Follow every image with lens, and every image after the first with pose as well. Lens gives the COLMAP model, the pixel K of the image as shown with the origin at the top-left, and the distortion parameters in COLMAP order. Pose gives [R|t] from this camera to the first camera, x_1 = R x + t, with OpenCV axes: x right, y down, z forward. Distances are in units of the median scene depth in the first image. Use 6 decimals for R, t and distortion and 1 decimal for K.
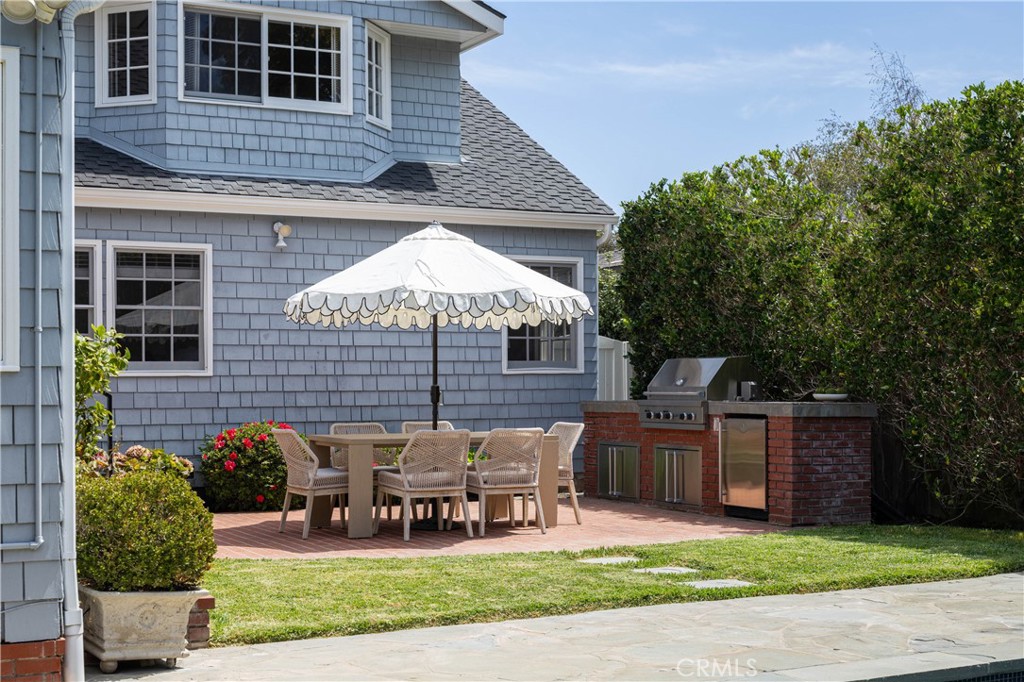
lens RADIAL K [[1455.3, 0, 512.0], [0, 1455.3, 341.0], [0, 0, 1]] dist [-0.083345, 0.003321]
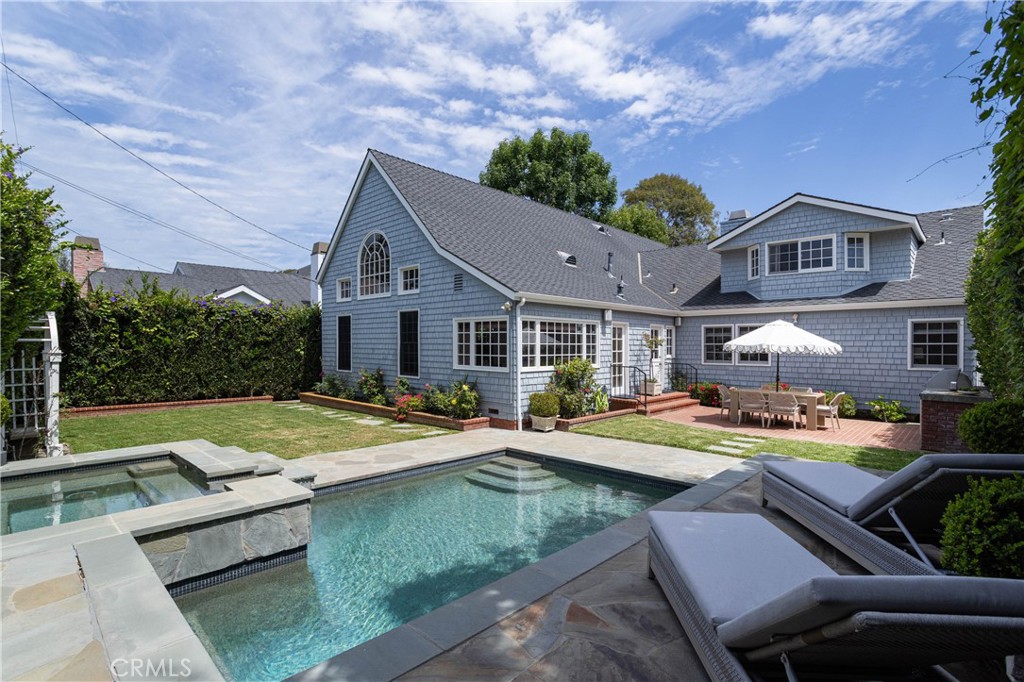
lens RADIAL K [[489.9, 0, 512.0], [0, 489.9, 341.0], [0, 0, 1]] dist [0.000939, 0.000332]
pose [[0.332185, -0.002952, -0.943210, 0.561411], [0.021077, 0.999769, 0.004293, -0.043361], [0.942979, -0.021306, 0.332171, 0.137938]]
